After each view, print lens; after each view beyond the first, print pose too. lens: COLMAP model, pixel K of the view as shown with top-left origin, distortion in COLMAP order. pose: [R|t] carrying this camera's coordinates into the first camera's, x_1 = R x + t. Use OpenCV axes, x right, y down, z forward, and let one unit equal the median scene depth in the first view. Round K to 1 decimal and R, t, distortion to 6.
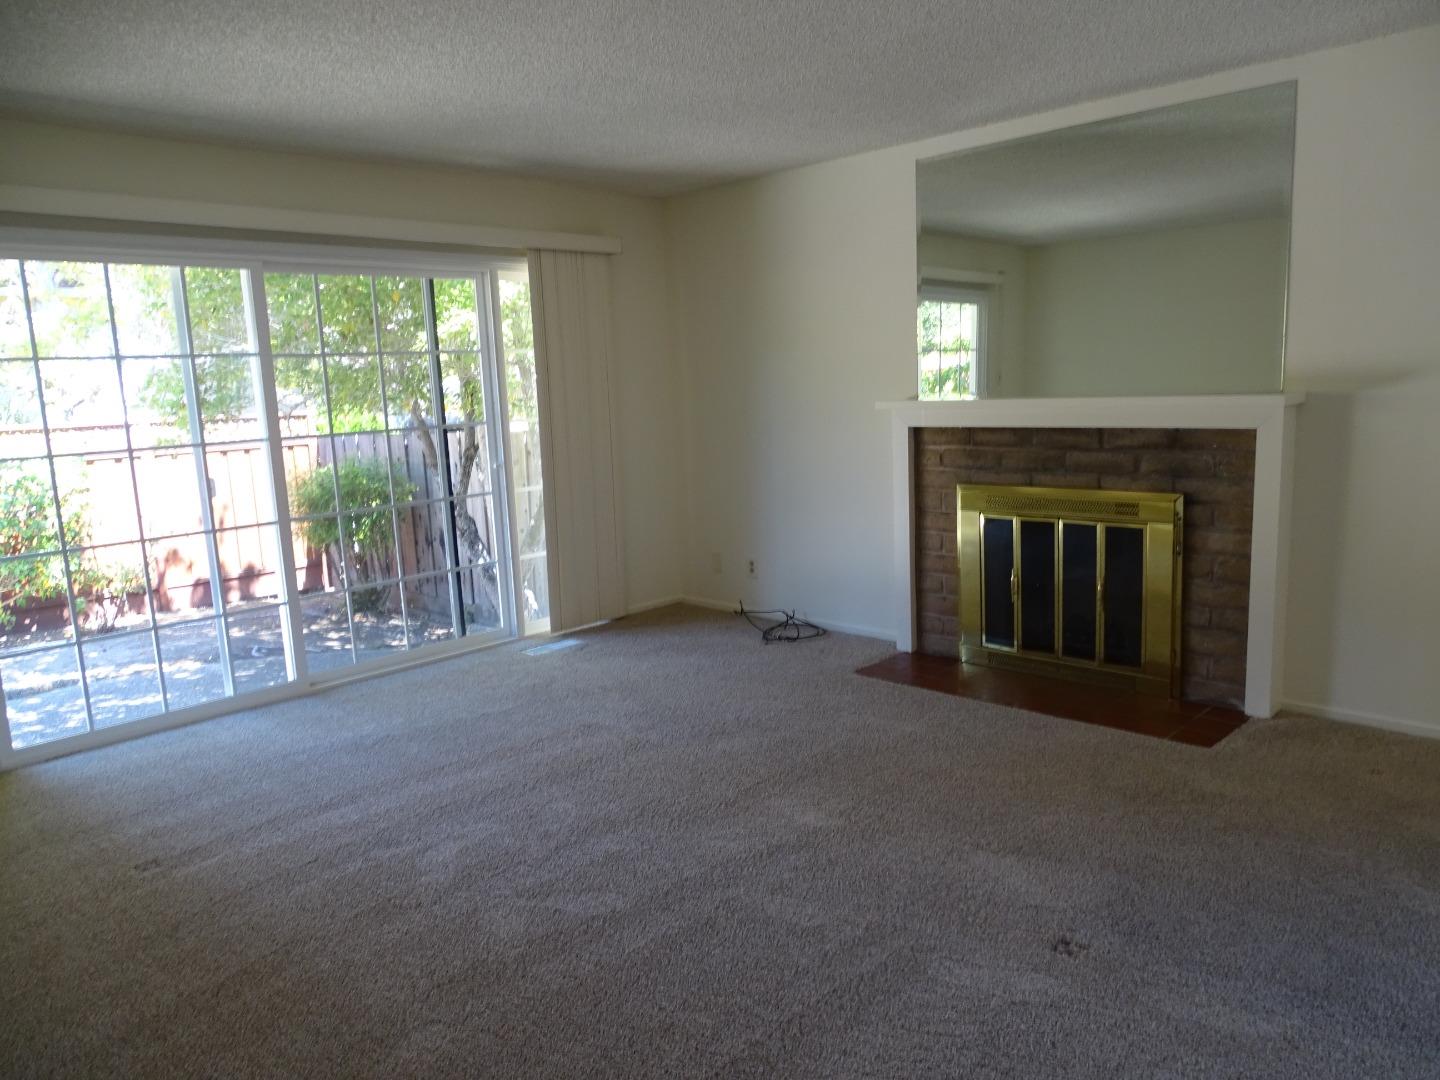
lens RADIAL K [[1012.7, 0, 720.0], [0, 1012.7, 540.0], [0, 0, 1]] dist [-0.026180, 0.001017]
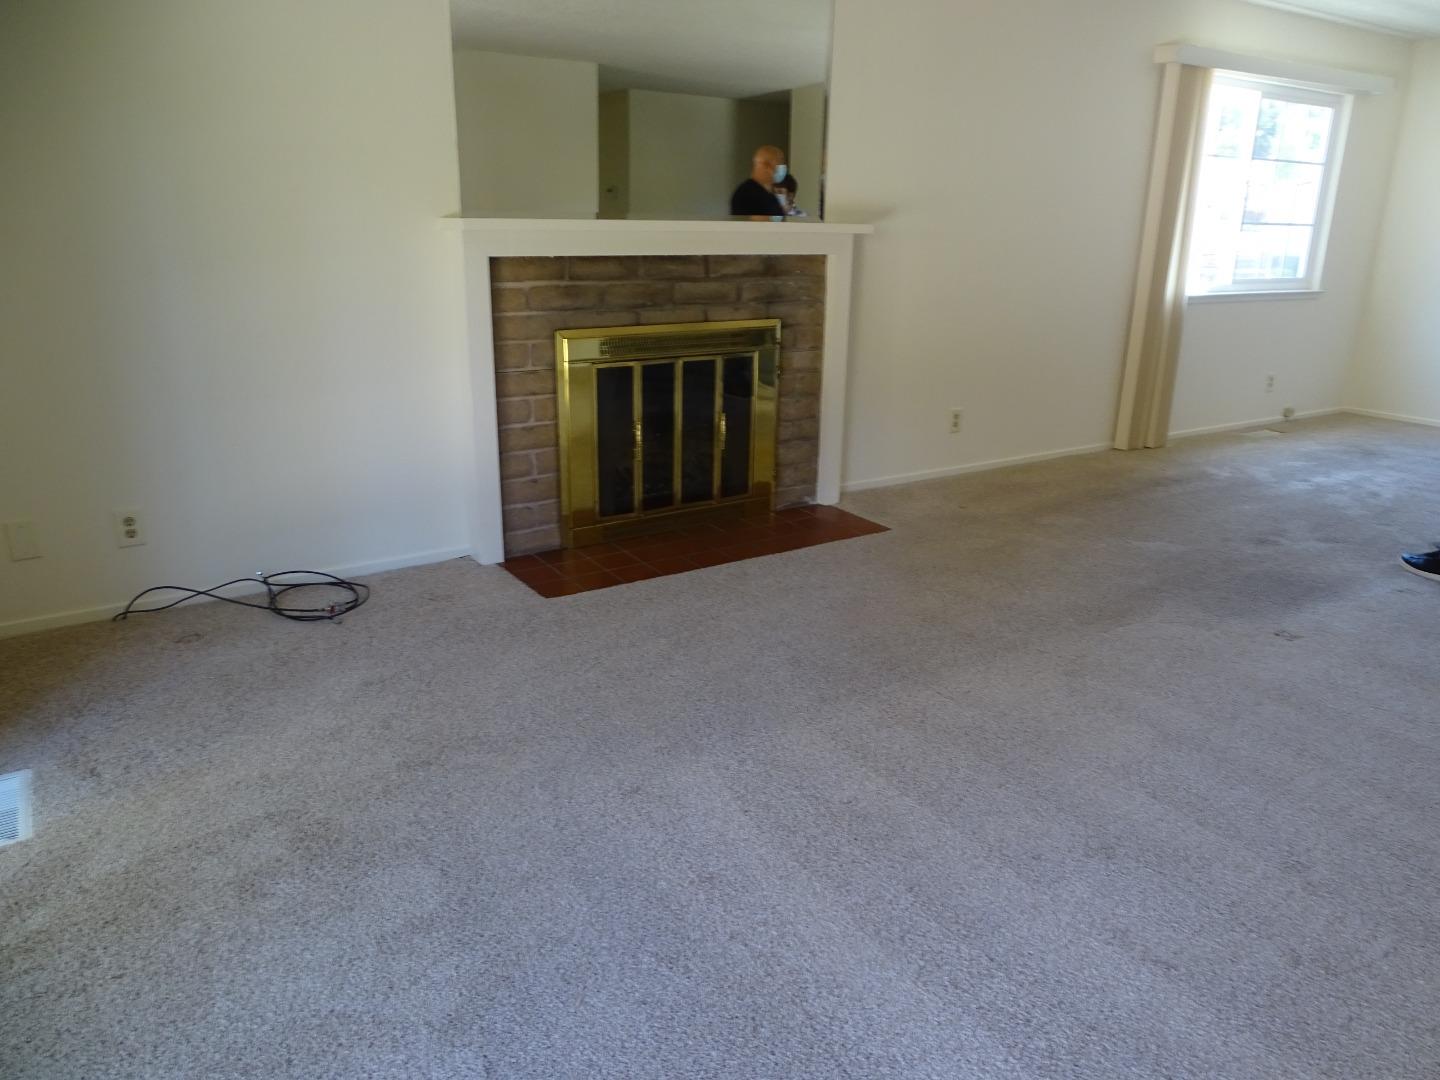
lens RADIAL K [[1012.7, 0, 720.0], [0, 1012.7, 540.0], [0, 0, 1]] dist [-0.026180, 0.001017]
pose [[0.201724, -0.250607, 0.946839, -0.562282], [0.131298, 0.964906, 0.227416, -0.064796], [-0.970602, 0.078443, 0.227549, 0.757314]]
